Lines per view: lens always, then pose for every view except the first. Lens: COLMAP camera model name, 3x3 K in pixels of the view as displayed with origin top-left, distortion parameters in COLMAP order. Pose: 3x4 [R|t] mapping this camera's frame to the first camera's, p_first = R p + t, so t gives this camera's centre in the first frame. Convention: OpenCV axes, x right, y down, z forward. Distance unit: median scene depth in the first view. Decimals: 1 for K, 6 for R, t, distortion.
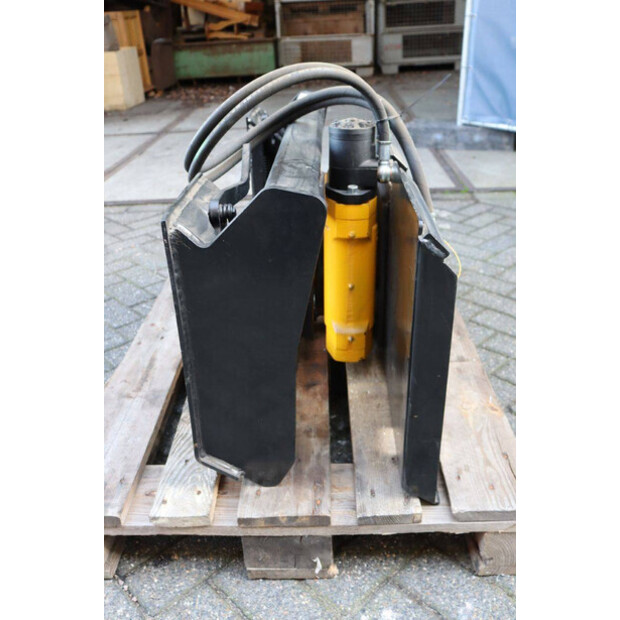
lens RADIAL K [[599.5, 0, 310.0], [0, 599.5, 310.0], [0, 0, 1]] dist [-0.079193, 0.002349]
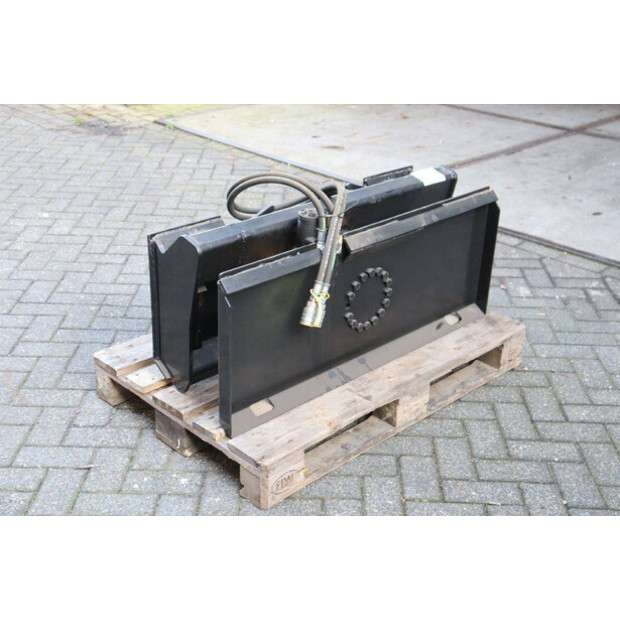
lens RADIAL K [[887.9, 0, 310.0], [0, 887.9, 310.0], [0, 0, 1]] dist [-0.002007, 0.004700]
pose [[0.708063, 0.344940, -0.616168, 1.667193], [-0.354589, 0.928268, 0.112186, -0.350053], [0.610666, 0.139052, 0.779584, -0.825772]]
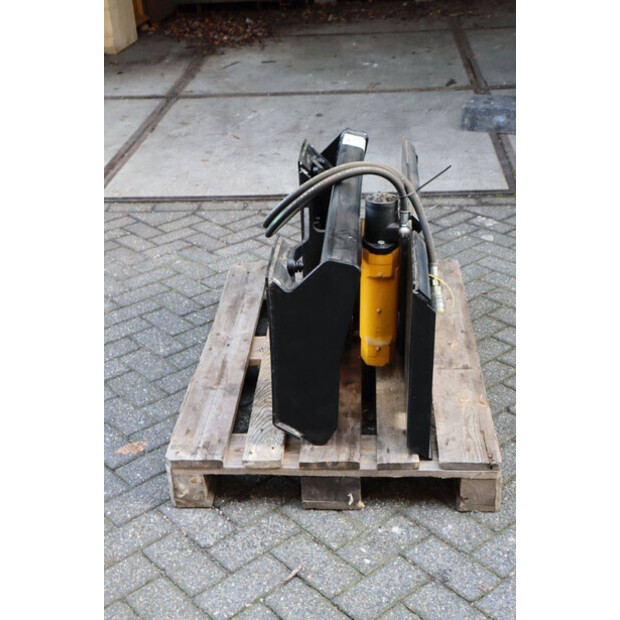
lens RADIAL K [[906.1, 0, 310.9], [0, 906.1, 310.0], [0, 0, 1]] dist [0.003366, 0.009801]
pose [[0.999067, 0.022874, -0.036644, -0.013440], [-0.022850, 0.999738, 0.001053, -0.044476], [0.036659, -0.000215, 0.999328, -1.213429]]
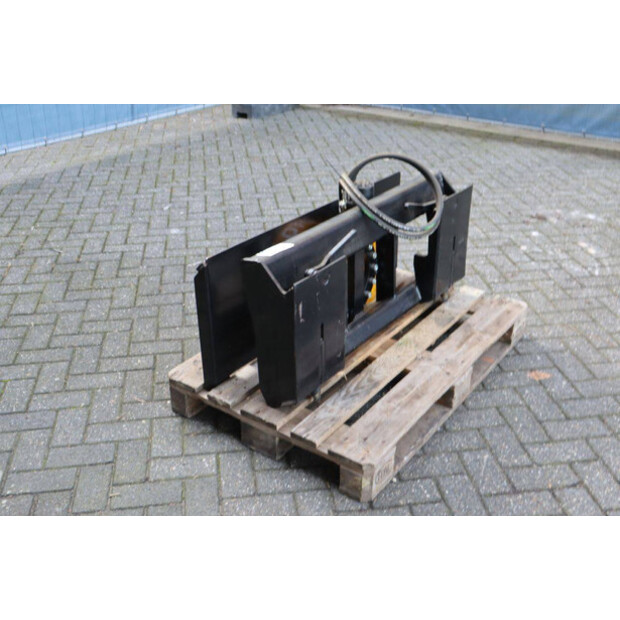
lens RADIAL K [[697.6, 0, 310.0], [0, 697.6, 310.0], [0, 0, 1]] dist [-0.002664, -0.003847]
pose [[-0.813105, -0.233159, 0.533383, -1.186485], [0.290169, 0.631989, 0.718604, -1.865608], [-0.504641, 0.739072, -0.446218, 2.551769]]
